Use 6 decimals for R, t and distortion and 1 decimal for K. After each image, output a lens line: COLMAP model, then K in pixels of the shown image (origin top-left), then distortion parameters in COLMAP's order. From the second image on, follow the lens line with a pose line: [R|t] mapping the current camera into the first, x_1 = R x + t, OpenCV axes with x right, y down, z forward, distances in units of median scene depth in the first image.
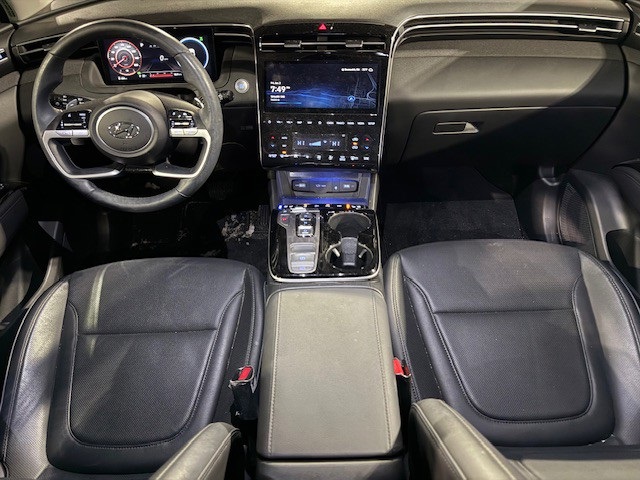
lens RADIAL K [[465.0, 0, 323.4], [0, 465.0, 250.6], [0, 0, 1]] dist [0.047005, -0.046773]
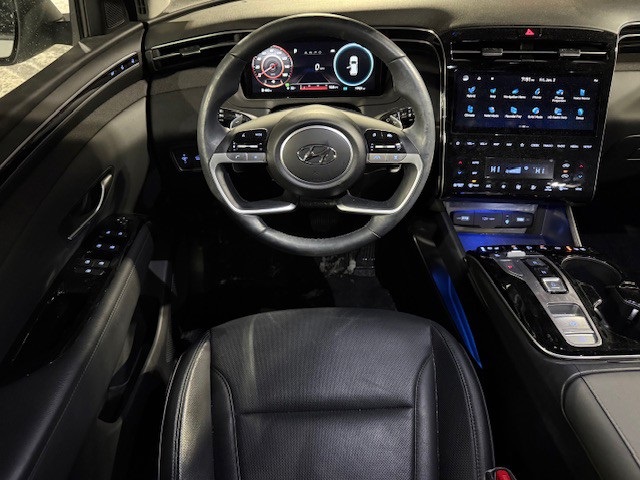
lens RADIAL K [[465.0, 0, 314.2], [0, 465.0, 240.9], [0, 0, 1]] dist [0.047005, -0.046773]
pose [[0.999268, 0.004563, 0.037977, -0.400369], [-0.002413, 0.998402, -0.056457, -0.059900], [-0.038174, 0.056324, 0.997683, 0.203107]]
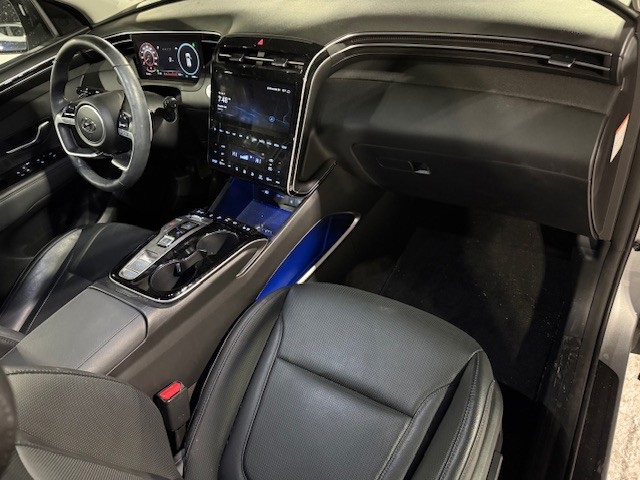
lens RADIAL K [[465.0, 0, 313.2], [0, 465.0, 236.4], [0, 0, 1]] dist [0.047005, -0.046773]
pose [[0.824325, 0.255863, -0.504998, 0.662767], [-0.226826, 0.966580, 0.119472, -0.220521], [0.518689, 0.016063, 0.854812, 0.223294]]
